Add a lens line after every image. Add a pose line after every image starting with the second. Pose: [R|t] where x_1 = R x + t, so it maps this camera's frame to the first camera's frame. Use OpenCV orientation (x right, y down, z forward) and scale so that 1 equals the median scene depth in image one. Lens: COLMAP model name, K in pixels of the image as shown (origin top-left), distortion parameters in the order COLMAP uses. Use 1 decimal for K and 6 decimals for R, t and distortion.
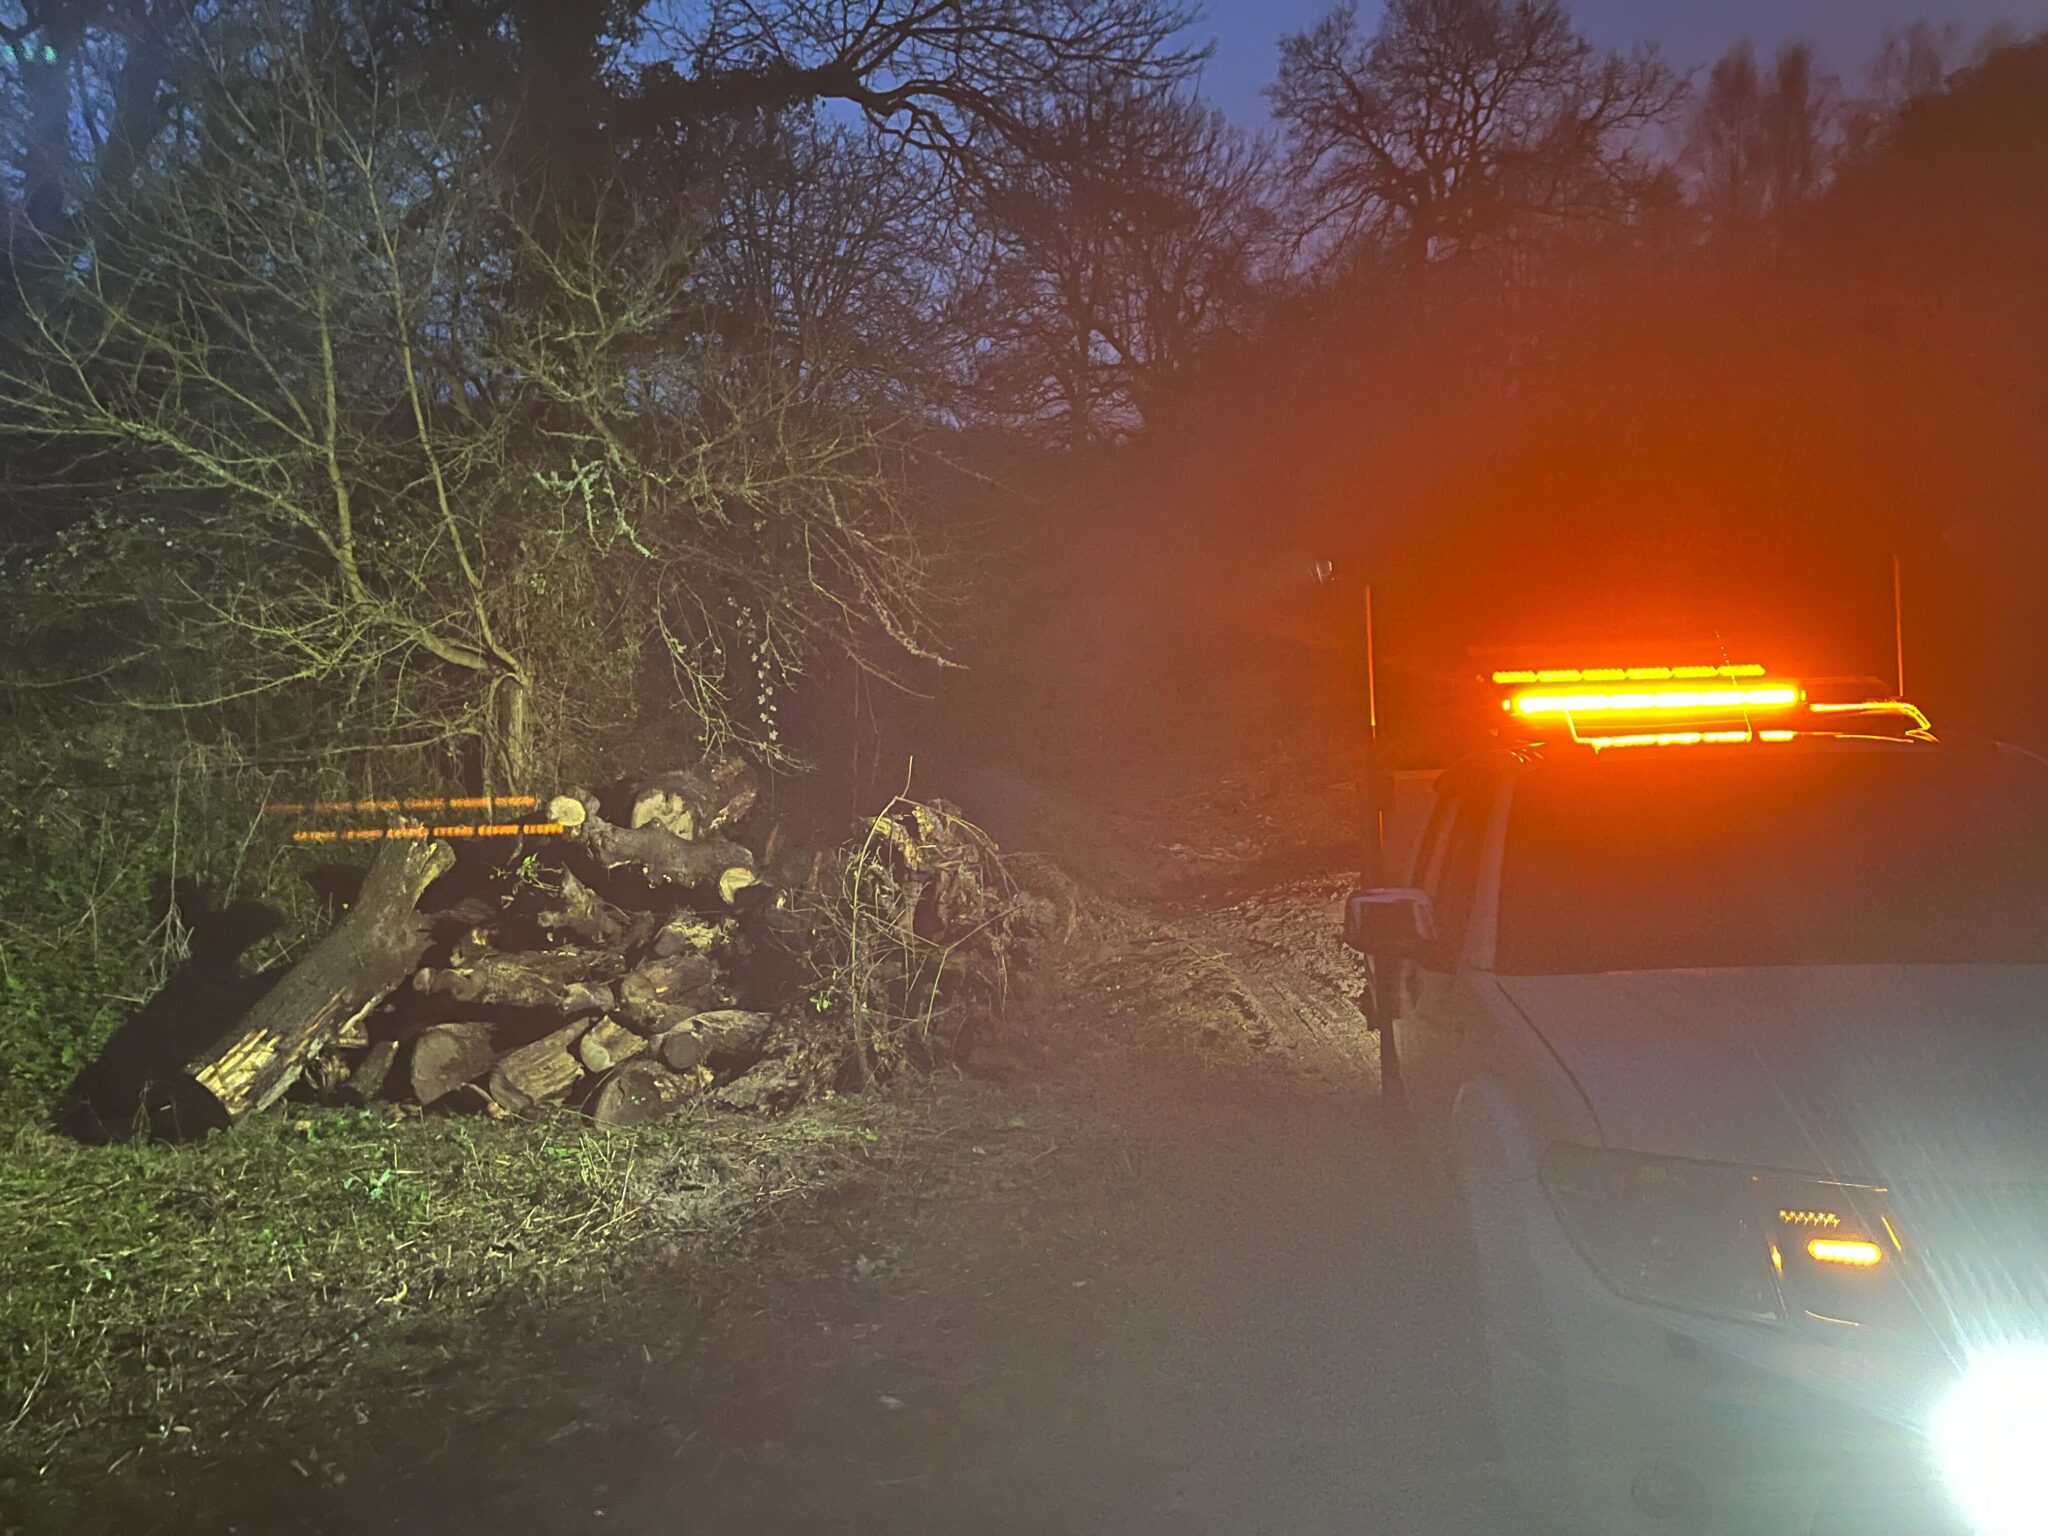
lens RADIAL K [[1558.5, 0, 1025.0], [0, 1558.5, 768.0], [0, 0, 1]] dist [-0.001069, 0.005922]
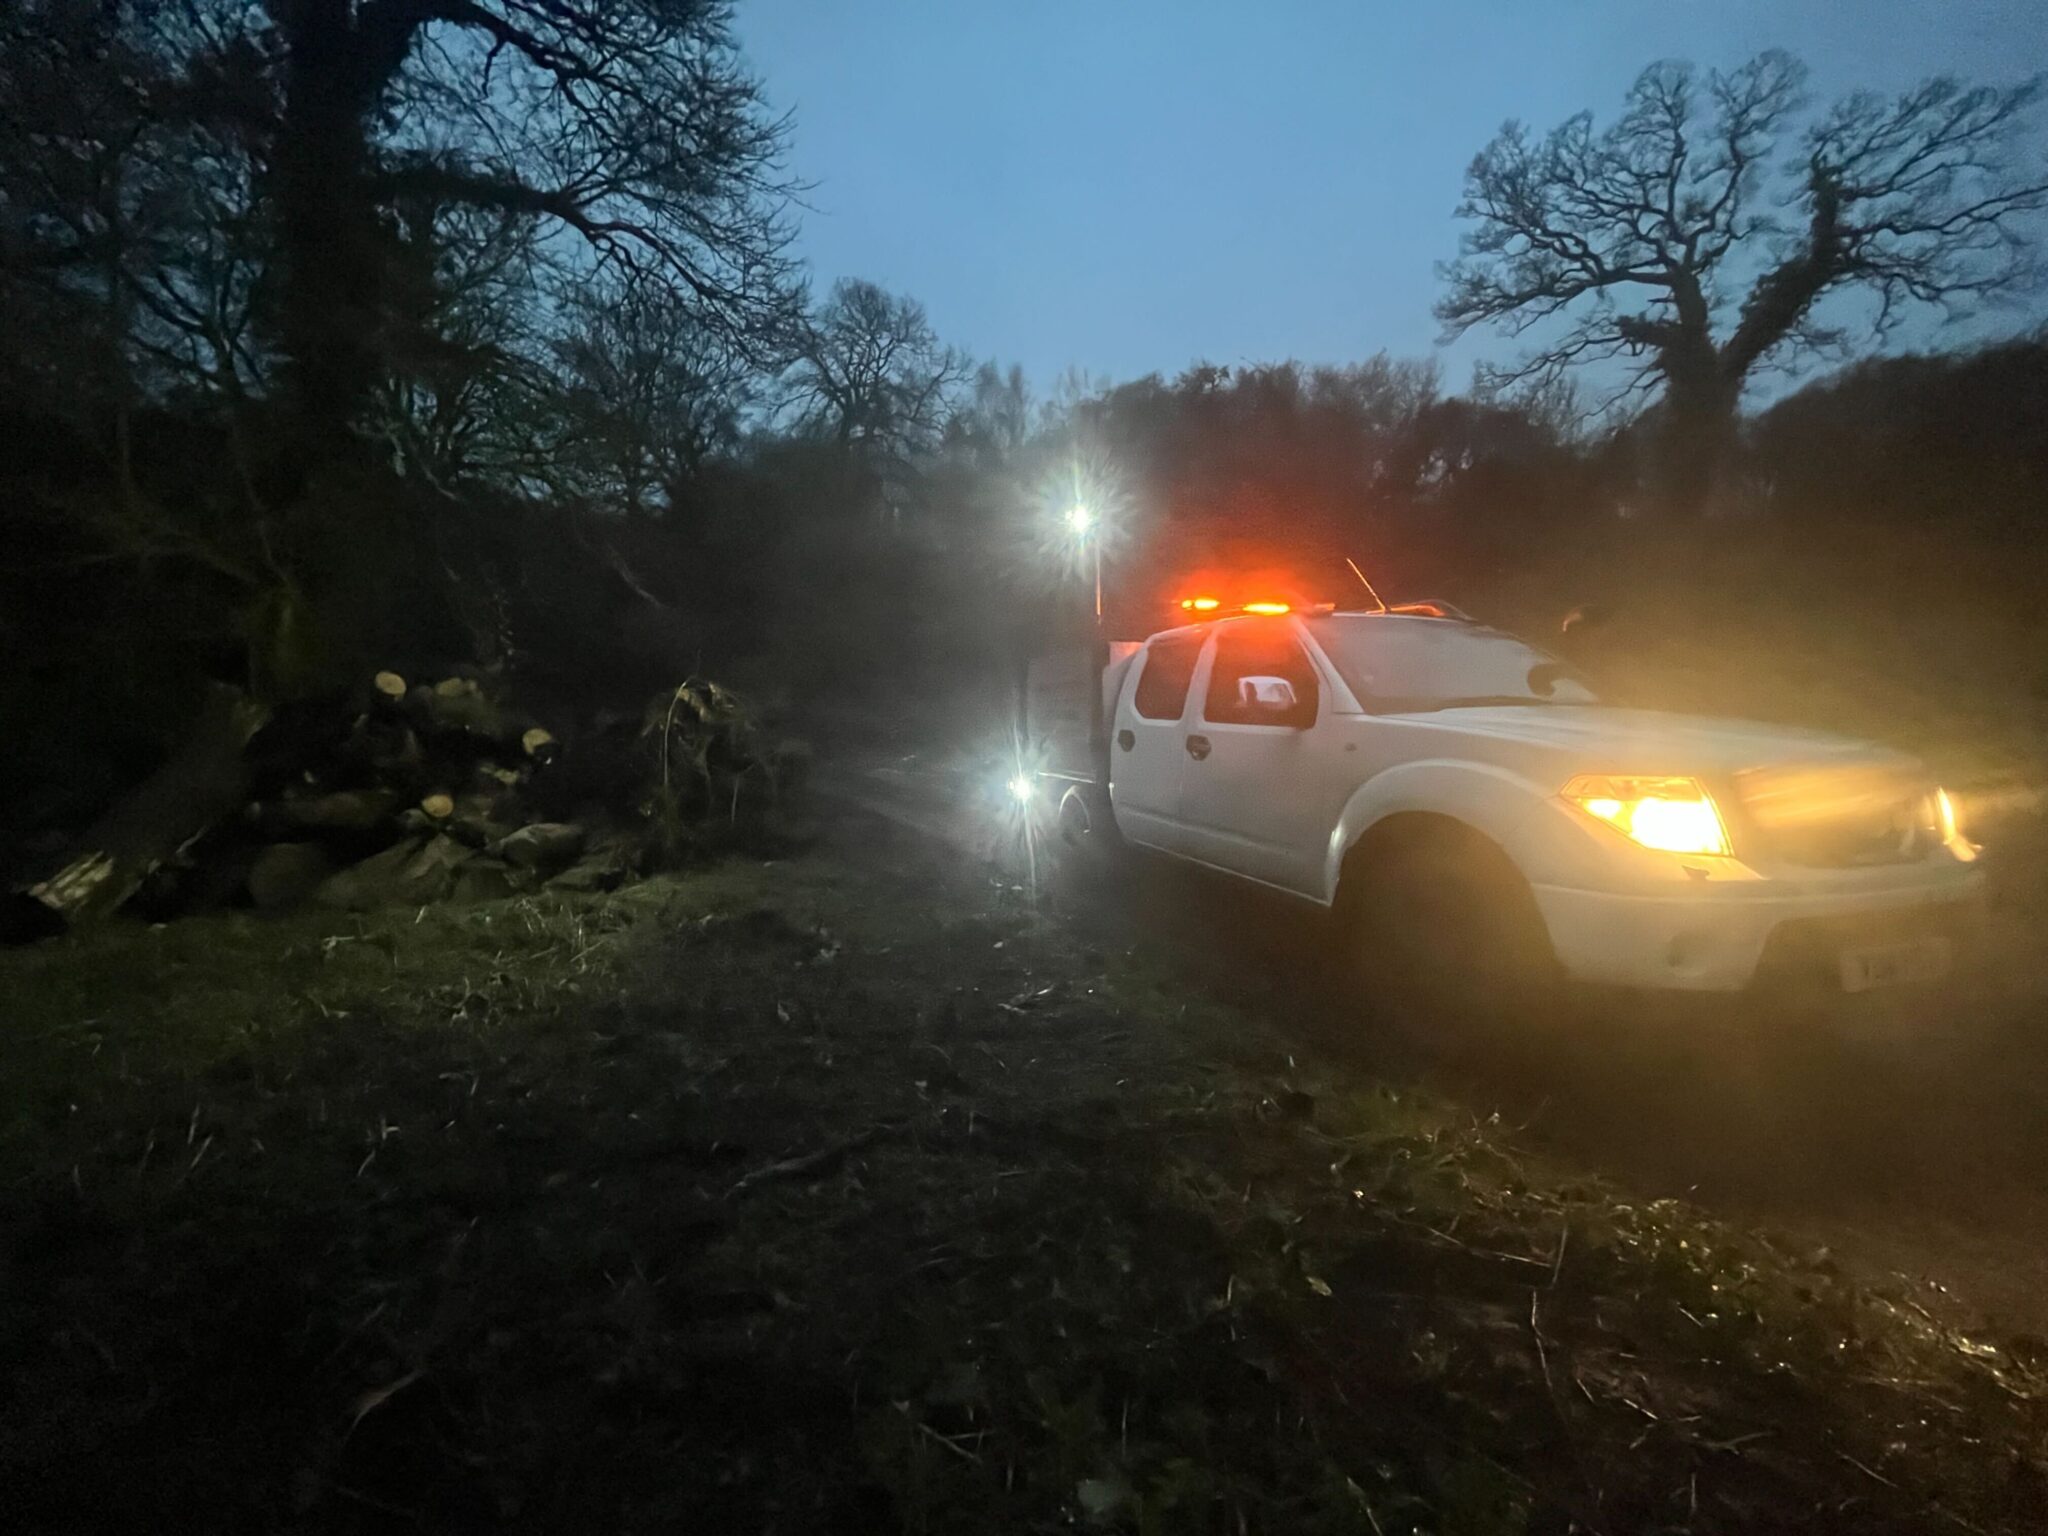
lens RADIAL K [[852.2, 0, 1023.7], [0, 852.2, 768.3], [0, 0, 1]] dist [-0.016290, 0.000135]
pose [[0.873996, 0.005498, 0.485903, -0.177458], [-0.028024, 0.998842, 0.039105, 0.058861], [-0.485125, -0.047795, 0.873138, 0.118600]]
